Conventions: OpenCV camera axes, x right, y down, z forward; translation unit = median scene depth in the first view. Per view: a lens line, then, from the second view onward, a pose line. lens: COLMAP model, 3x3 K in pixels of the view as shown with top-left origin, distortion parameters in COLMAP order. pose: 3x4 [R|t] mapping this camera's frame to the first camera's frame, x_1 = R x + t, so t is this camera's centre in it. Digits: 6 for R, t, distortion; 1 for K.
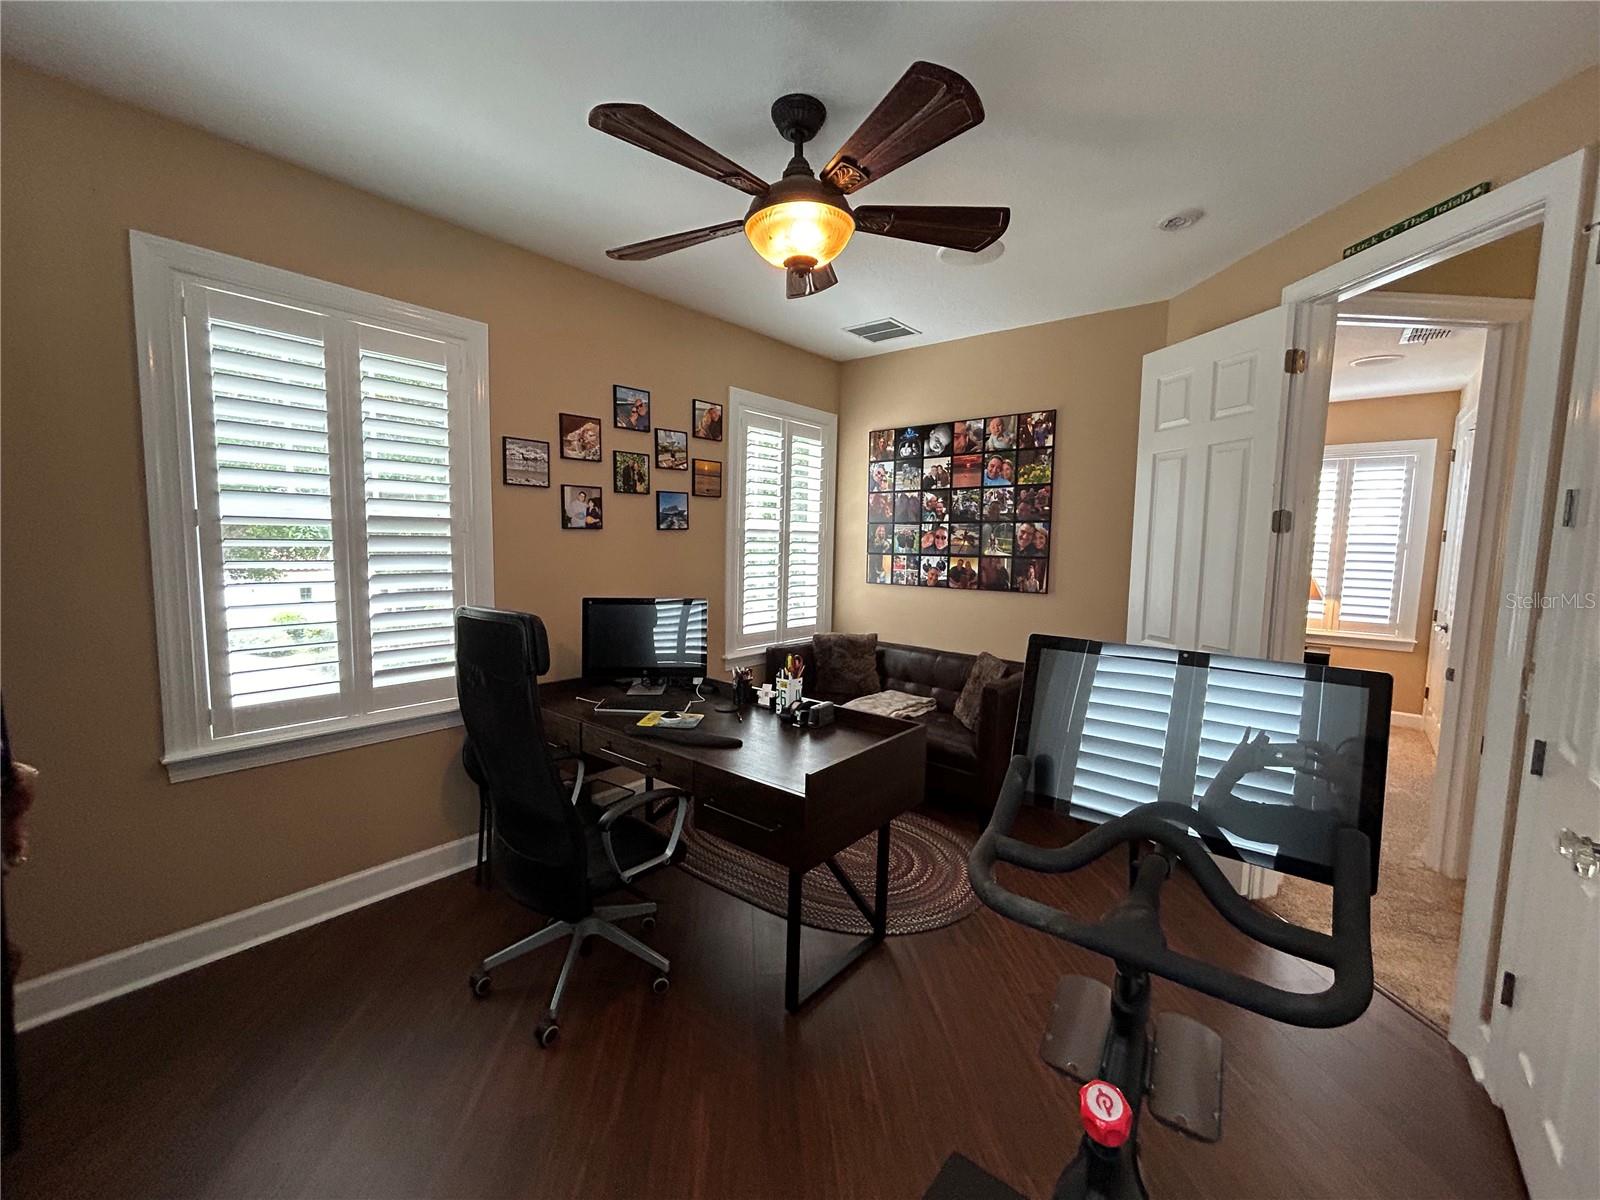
lens RADIAL K [[647.2, 0, 802.8], [0, 647.2, 602.4], [0, 0, 1]] dist [0.003919, -0.000537]
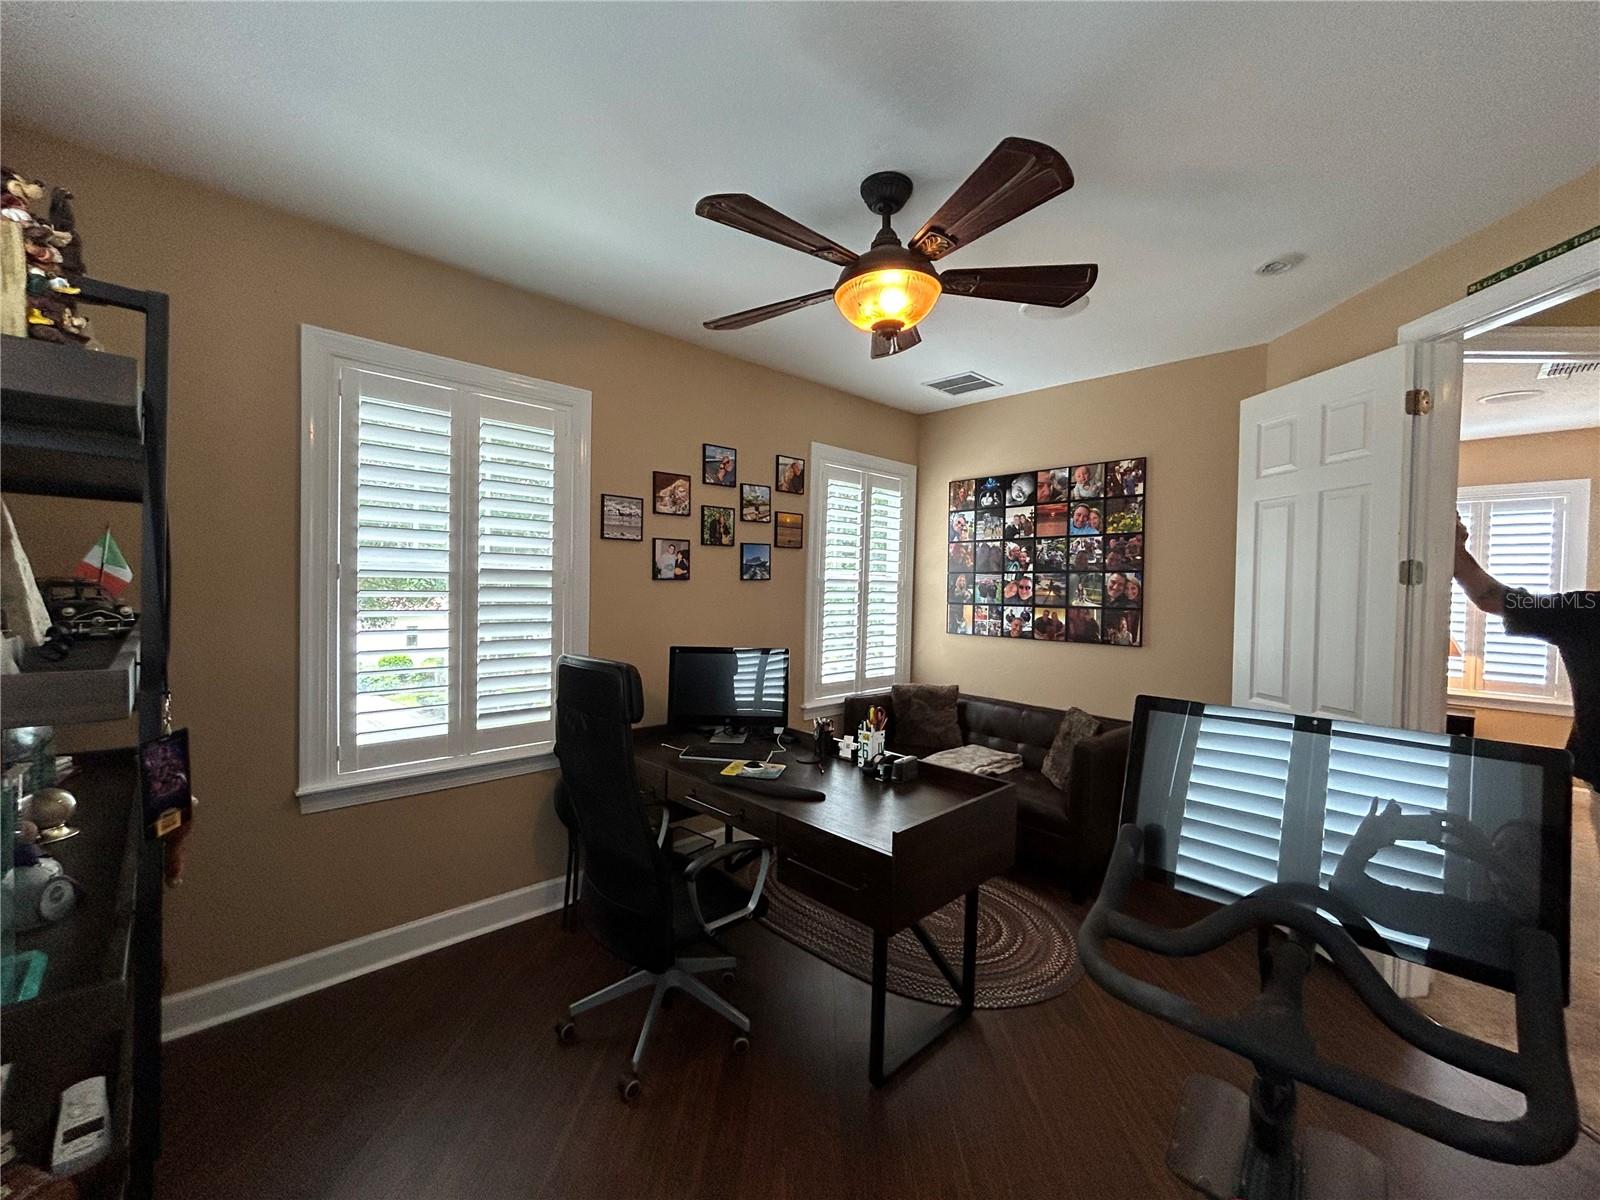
lens RADIAL K [[647.2, 0, 803.5], [0, 647.2, 602.9], [0, 0, 1]] dist [0.003919, -0.000537]
pose [[0.993766, 0.004011, -0.111416, -0.014556], [-0.012015, 0.997386, -0.071257, -0.005645], [0.110839, 0.072151, 0.991216, -0.006064]]
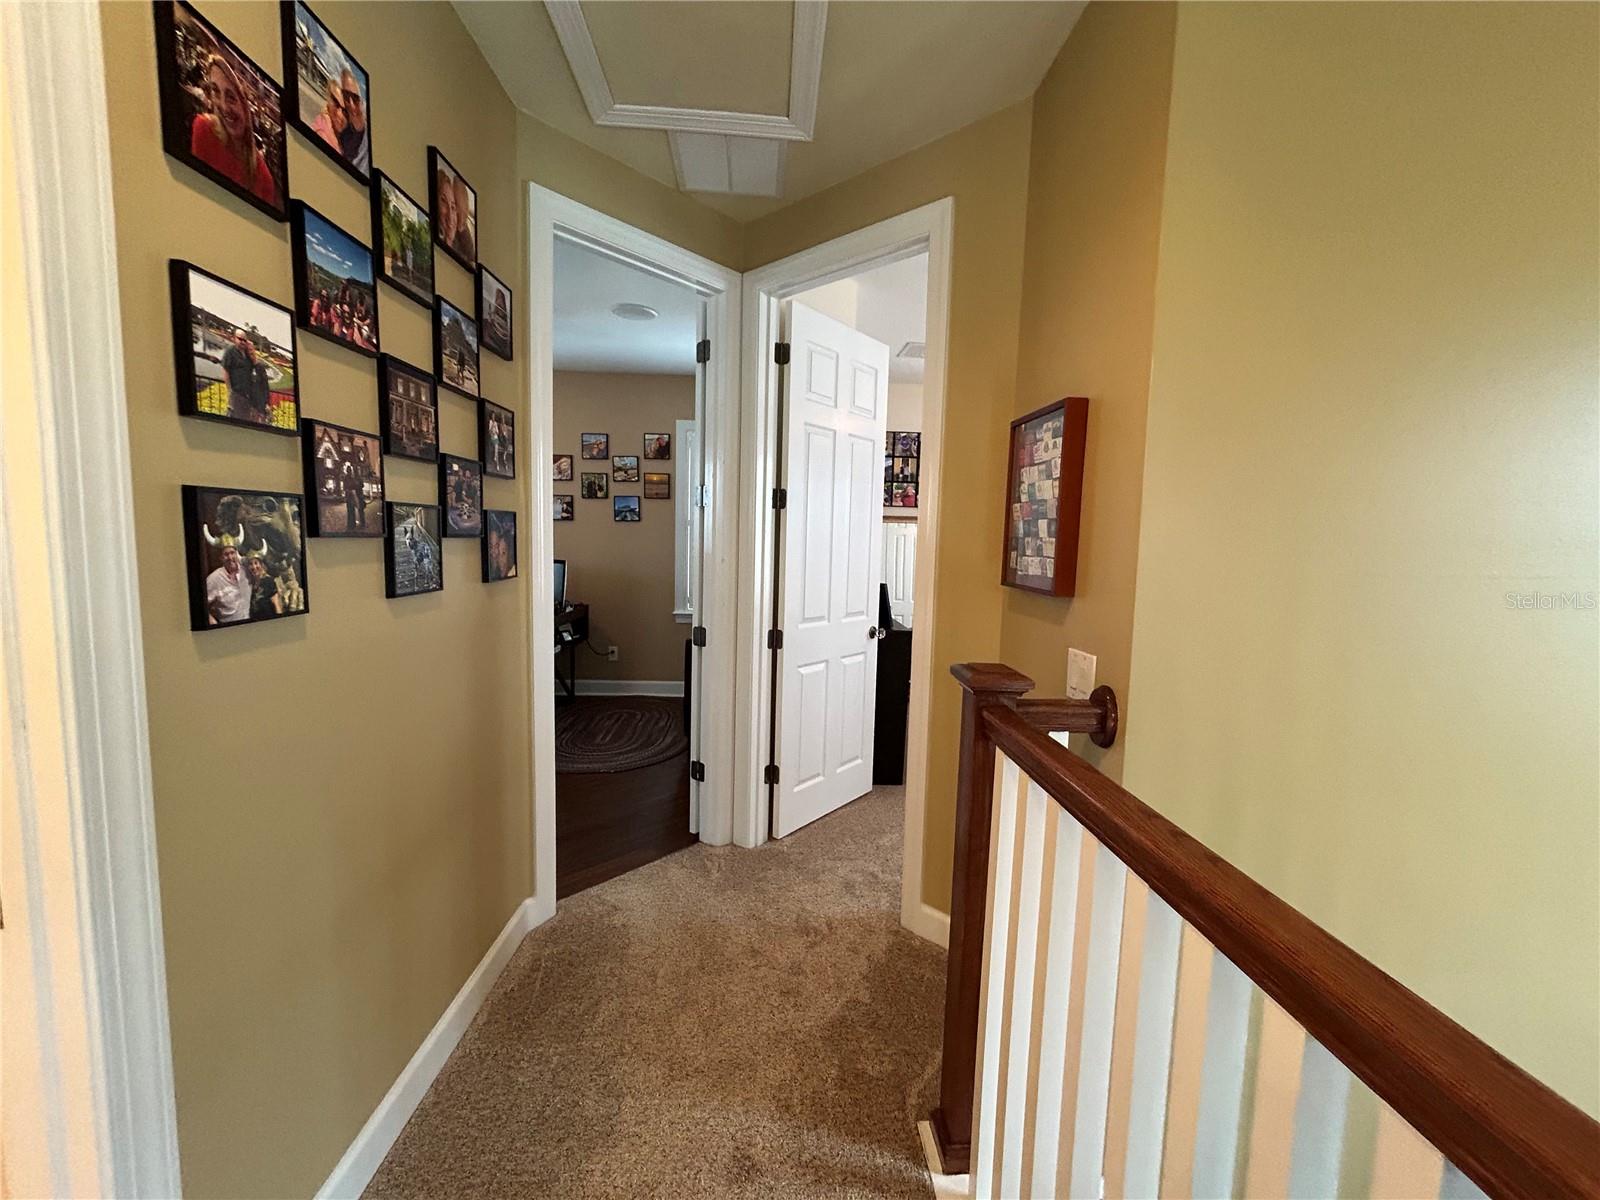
lens RADIAL K [[647.2, 0, 799.8], [0, 647.2, 601.3], [0, 0, 1]] dist [0.003919, -0.000537]
pose [[0.686885, 0.067522, -0.723623, 1.575069], [-0.085954, 0.996234, 0.011371, 0.030933], [0.721666, 0.054388, 0.690102, 0.337030]]
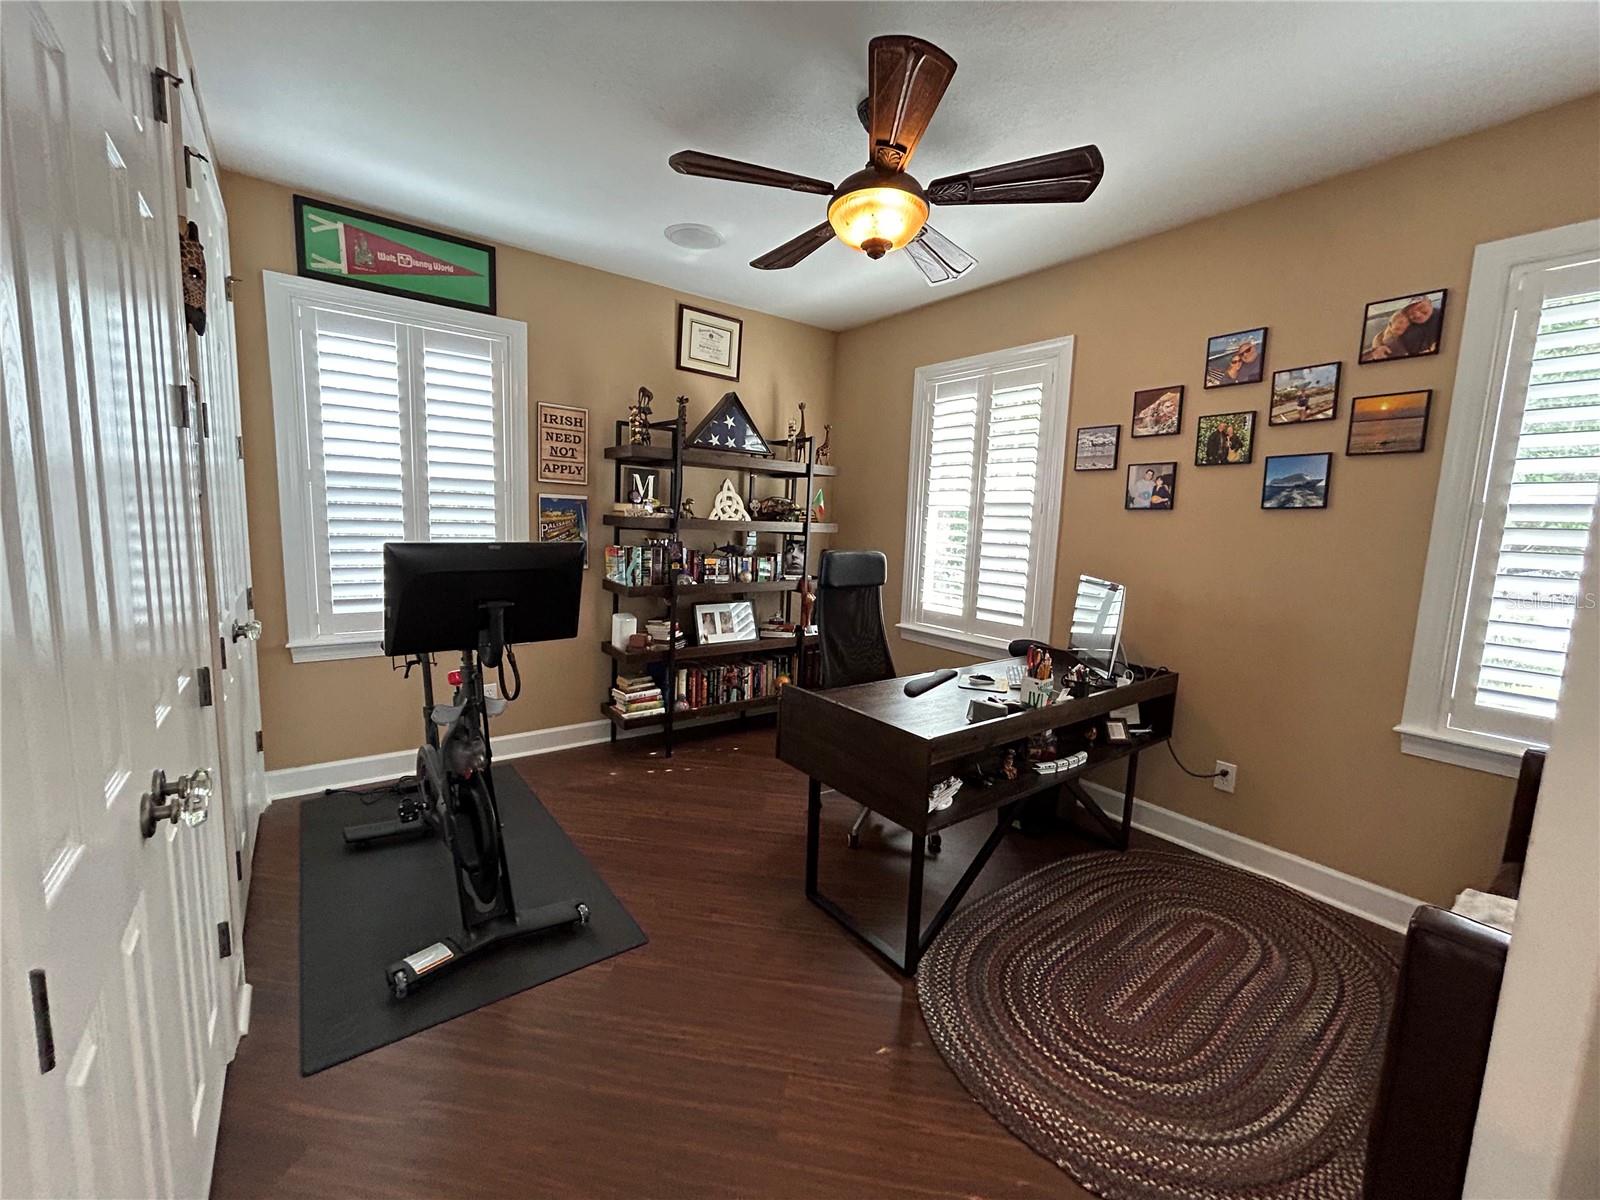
lens RADIAL K [[647.2, 0, 798.7], [0, 647.2, 597.7], [0, 0, 1]] dist [0.003919, -0.000537]
pose [[-0.219767, 0.097573, -0.970661, 0.814079], [-0.131337, 0.982968, 0.128546, -0.049019], [0.966671, 0.155734, -0.203209, 0.843607]]
